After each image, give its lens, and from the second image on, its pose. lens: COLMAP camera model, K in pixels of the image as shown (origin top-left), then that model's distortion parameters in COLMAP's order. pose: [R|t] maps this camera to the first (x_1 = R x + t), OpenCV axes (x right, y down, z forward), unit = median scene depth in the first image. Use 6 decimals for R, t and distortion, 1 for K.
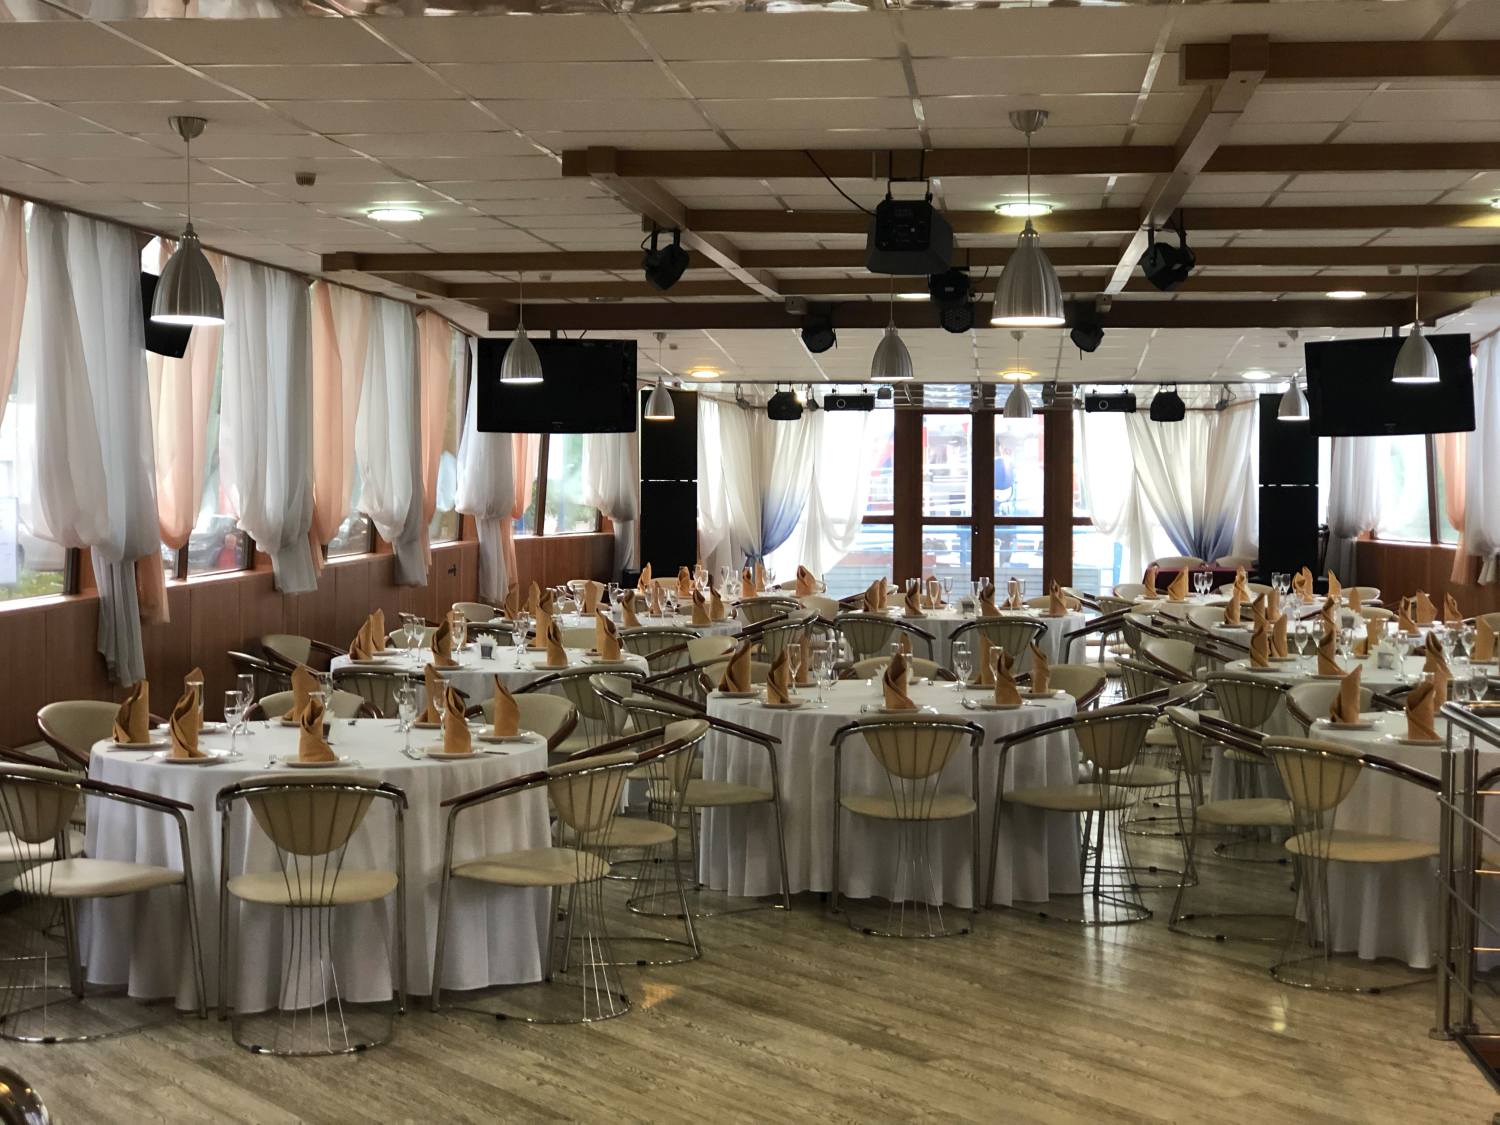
lens RADIAL K [[2443.0, 0, 750.0], [0, 2443.0, 562.5], [0, 0, 1]] dist [-0.137339, 1.663837]
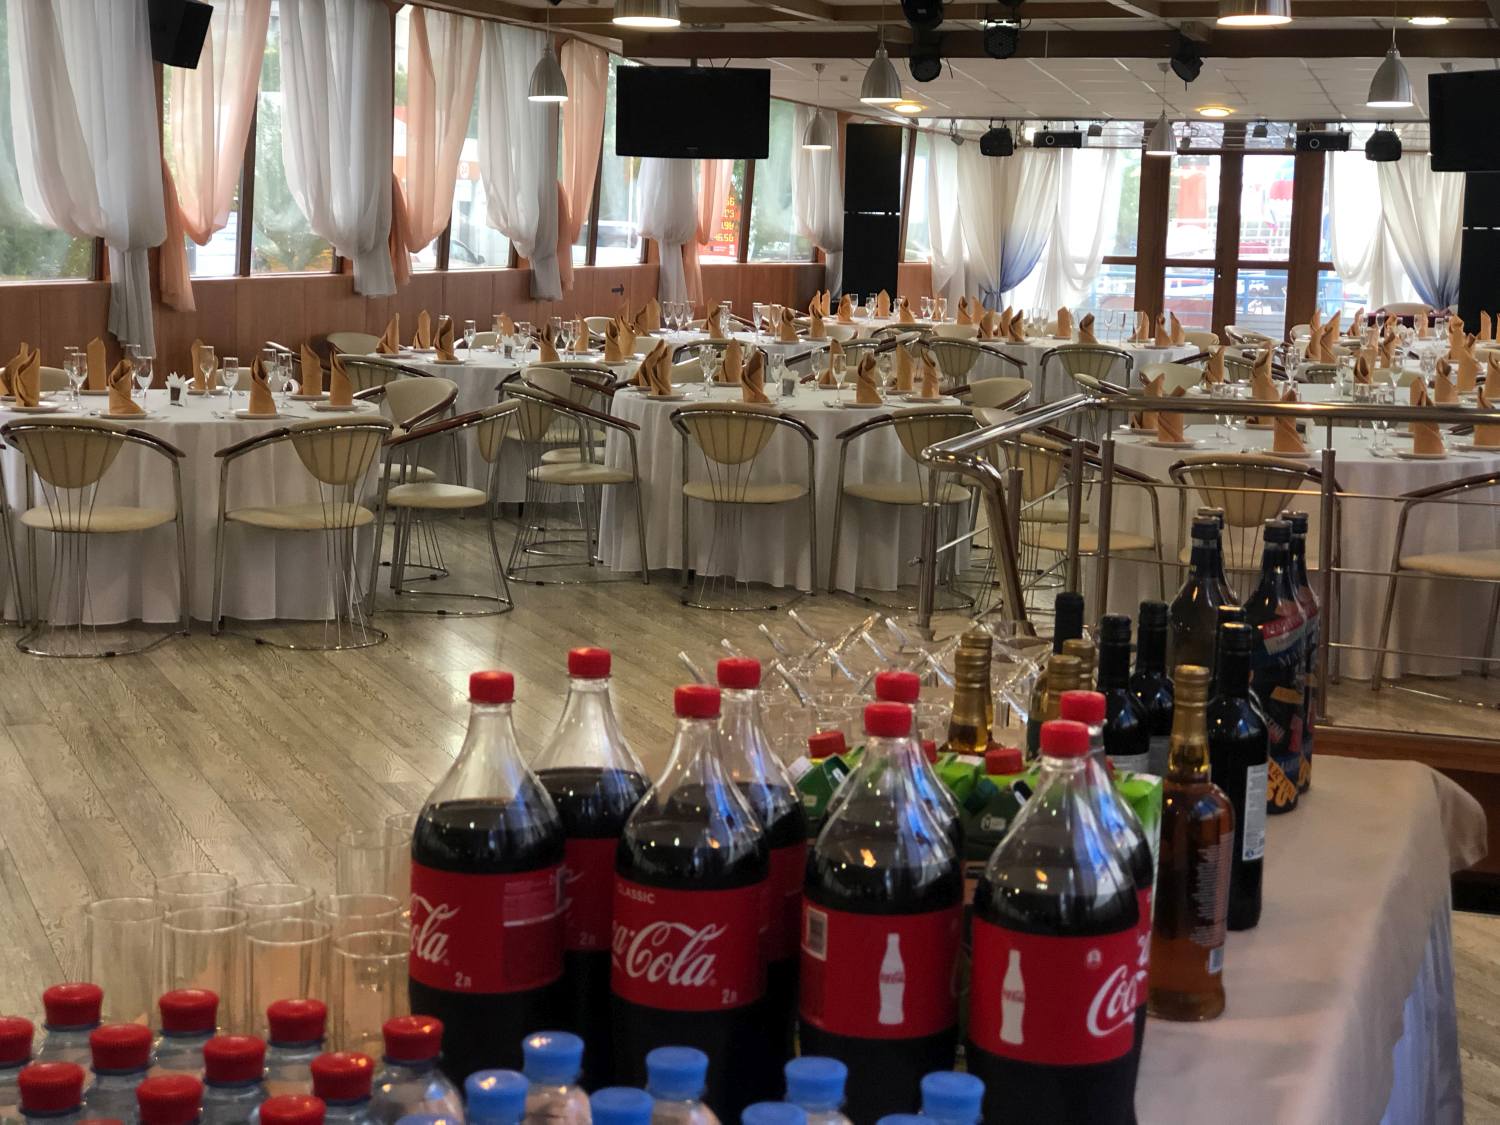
lens RADIAL K [[2443.0, 0, 750.0], [0, 2443.0, 562.5], [0, 0, 1]] dist [-0.137339, 1.663837]
pose [[0.974565, 0.051425, -0.218125, 0.176421], [-0.029830, 0.994422, 0.101166, 0.012612], [0.222111, -0.092087, 0.970663, -0.026904]]
